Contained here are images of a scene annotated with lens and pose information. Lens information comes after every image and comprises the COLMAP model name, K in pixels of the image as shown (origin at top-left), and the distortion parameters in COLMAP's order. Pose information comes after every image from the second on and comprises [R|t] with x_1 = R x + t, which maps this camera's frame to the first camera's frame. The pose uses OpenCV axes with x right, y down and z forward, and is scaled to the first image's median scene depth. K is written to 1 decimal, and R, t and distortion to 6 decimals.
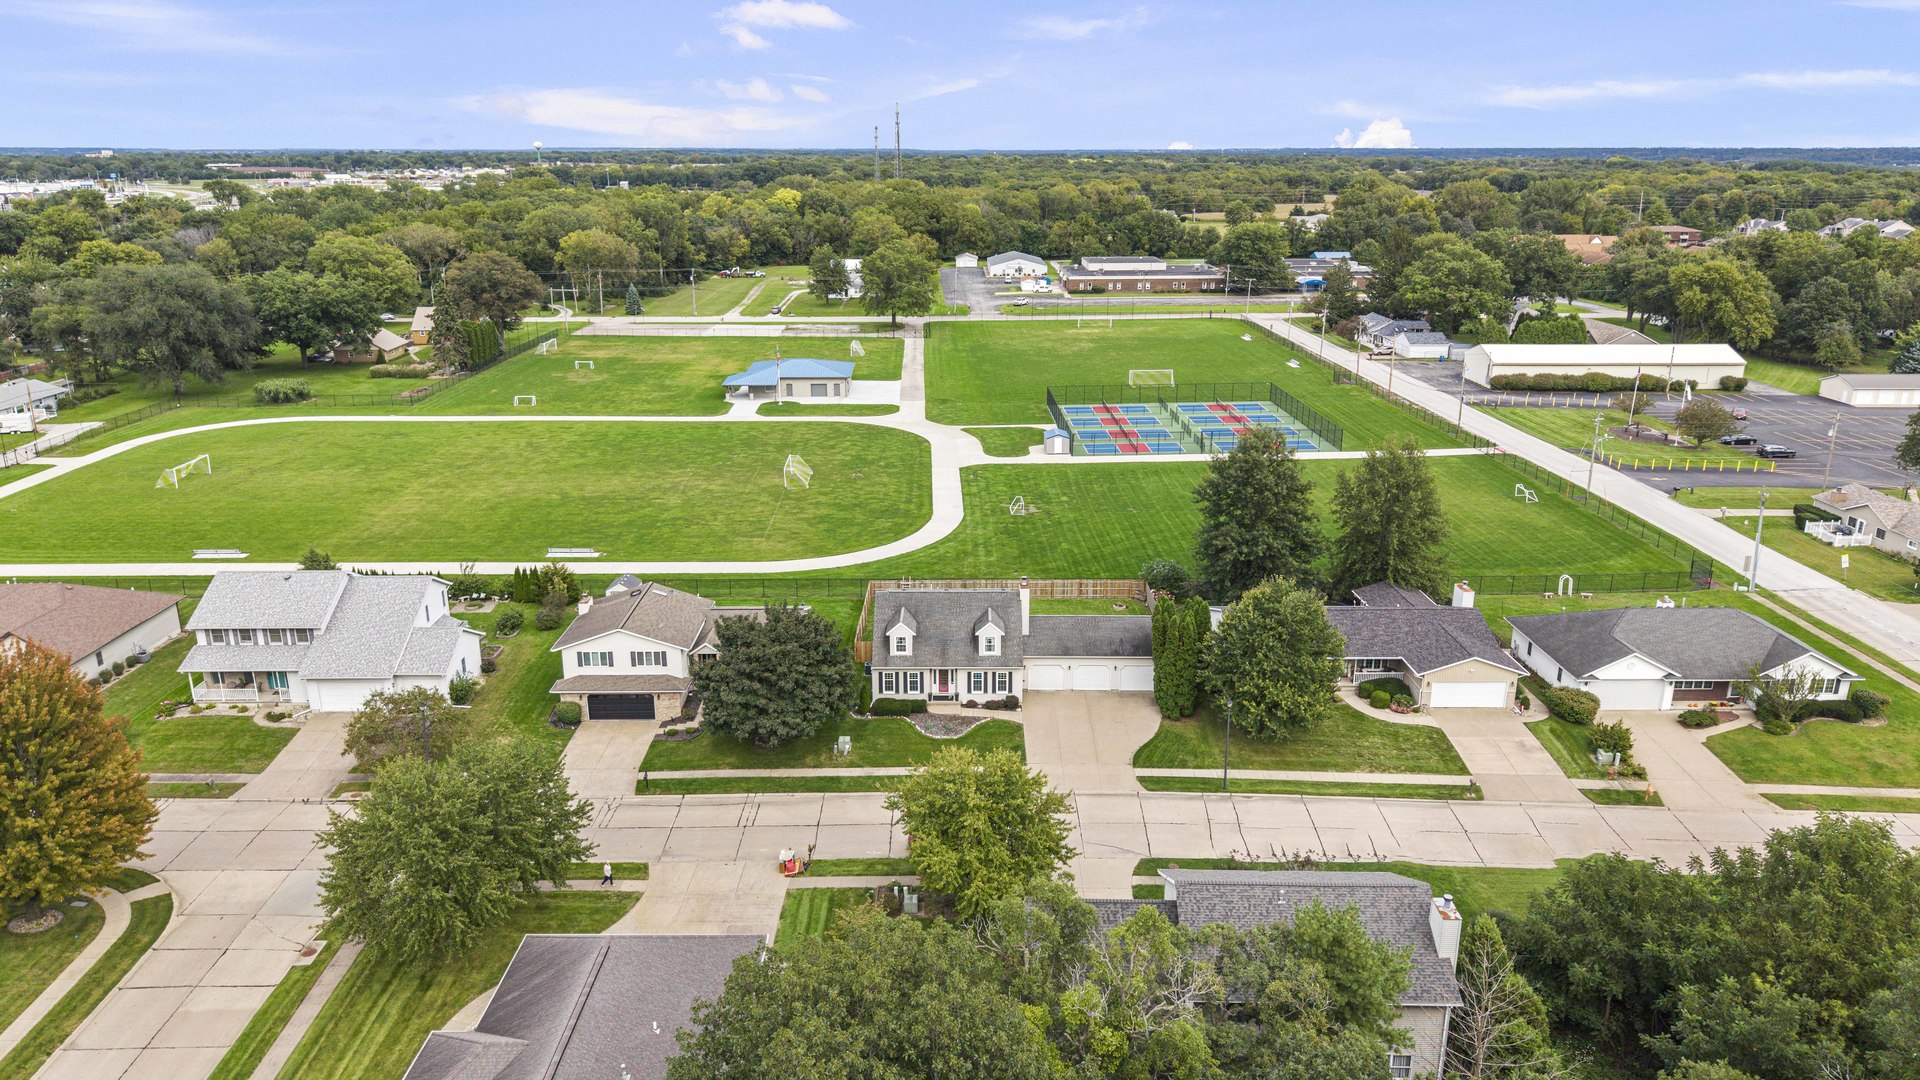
lens RADIAL K [[1309.4, 0, 951.4], [0, 1309.4, 519.0], [0, 0, 1]] dist [0.077770, -0.053181]
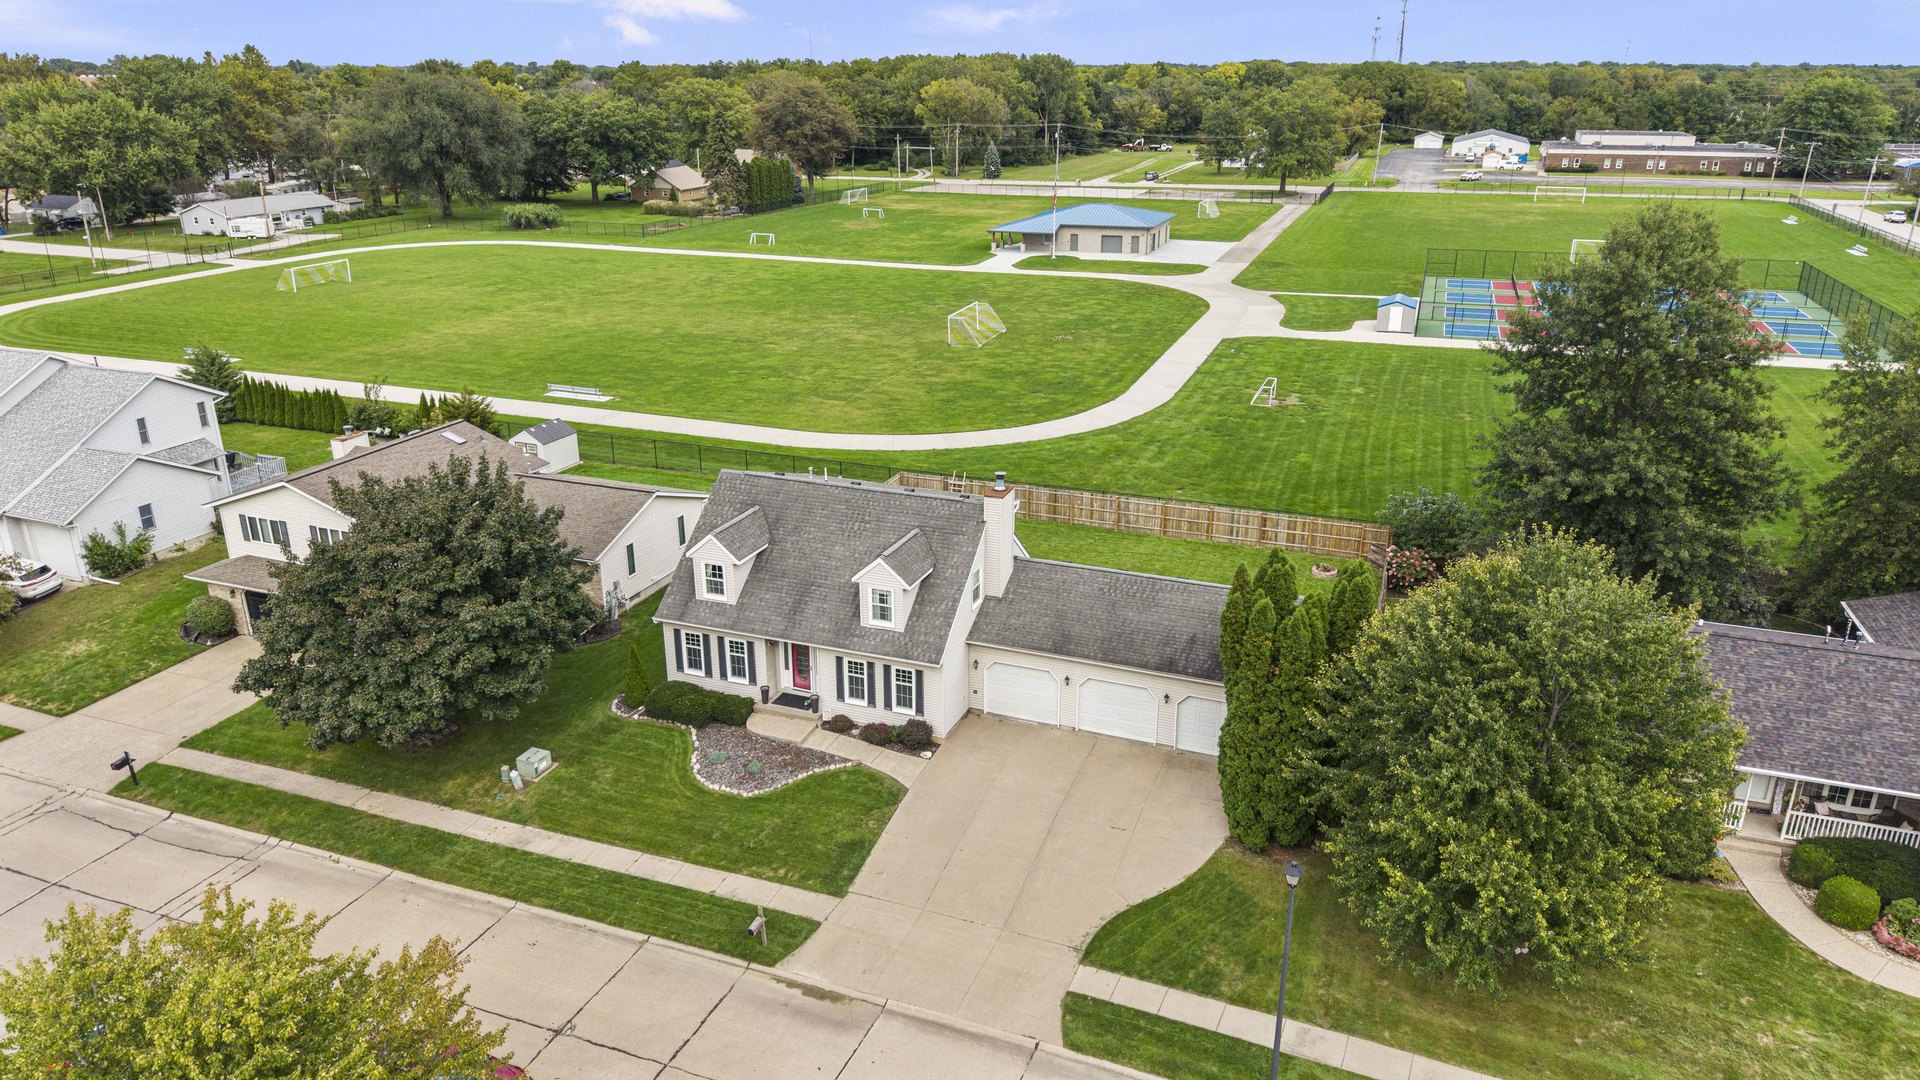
lens RADIAL K [[1292.9, 0, 960.0], [0, 1292.9, 540.0], [0, 0, 1]] dist [0.036806, -0.048573]
pose [[0.931538, 0.125337, -0.341360, 0.165914], [-0.101081, 0.990977, 0.088018, 0.024038], [0.349312, -0.047487, 0.935802, 0.467190]]
